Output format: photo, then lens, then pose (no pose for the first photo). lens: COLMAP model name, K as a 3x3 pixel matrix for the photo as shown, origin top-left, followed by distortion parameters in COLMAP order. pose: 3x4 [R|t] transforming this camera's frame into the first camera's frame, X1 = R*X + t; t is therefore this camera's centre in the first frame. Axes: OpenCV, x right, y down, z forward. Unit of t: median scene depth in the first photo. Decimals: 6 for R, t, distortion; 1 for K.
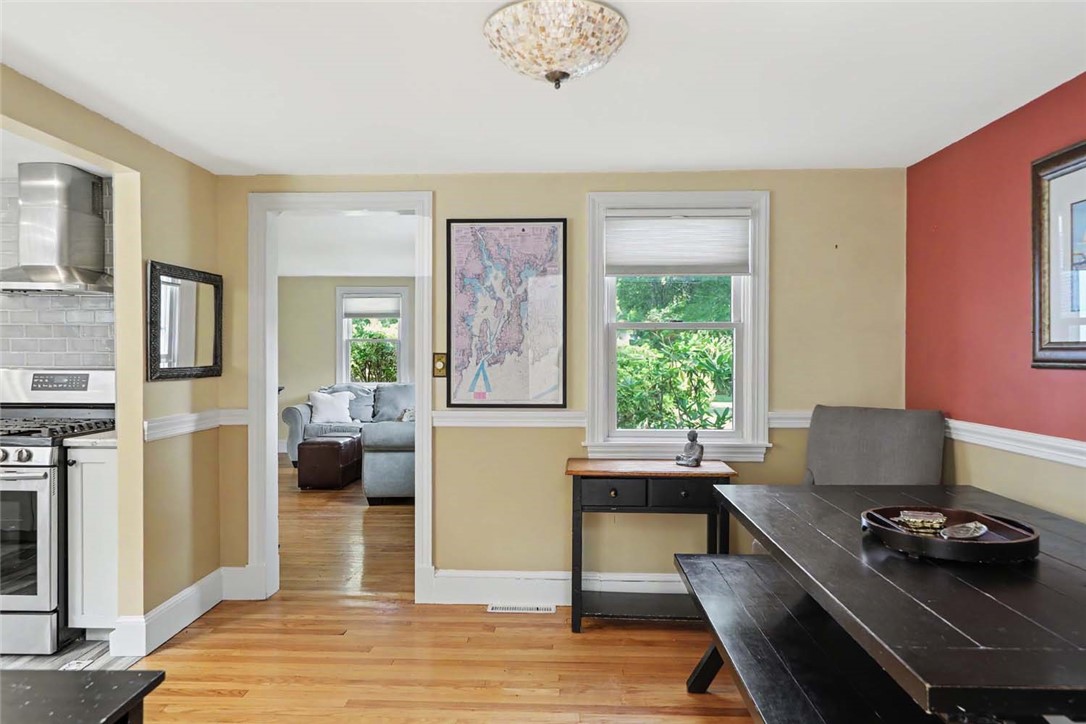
lens RADIAL K [[681.1, 0, 542.5], [0, 681.1, 356.9], [0, 0, 1]] dist [-0.001044, -0.000015]
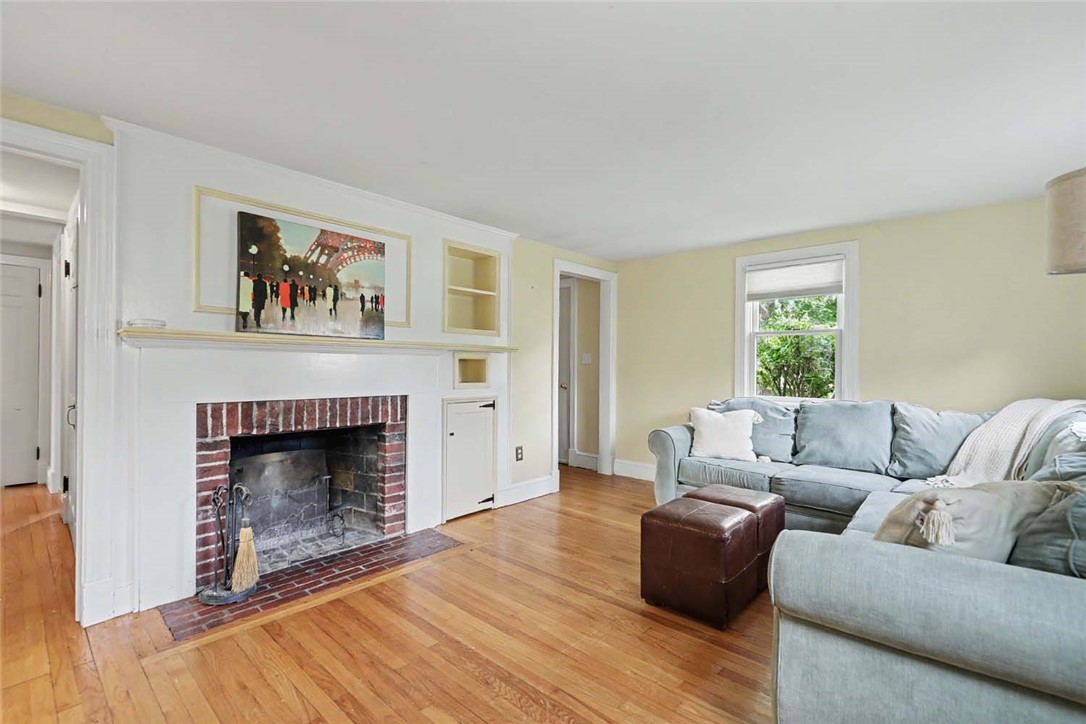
lens RADIAL K [[489.6, 0, 538.0], [0, 489.6, 365.0], [0, 0, 1]] dist [0.004974, 0.000416]
pose [[0.759376, 0.003671, -0.650642, -0.136605], [-0.011759, 0.999898, -0.008084, 0.014253], [0.650546, 0.013790, 0.759342, 0.515443]]
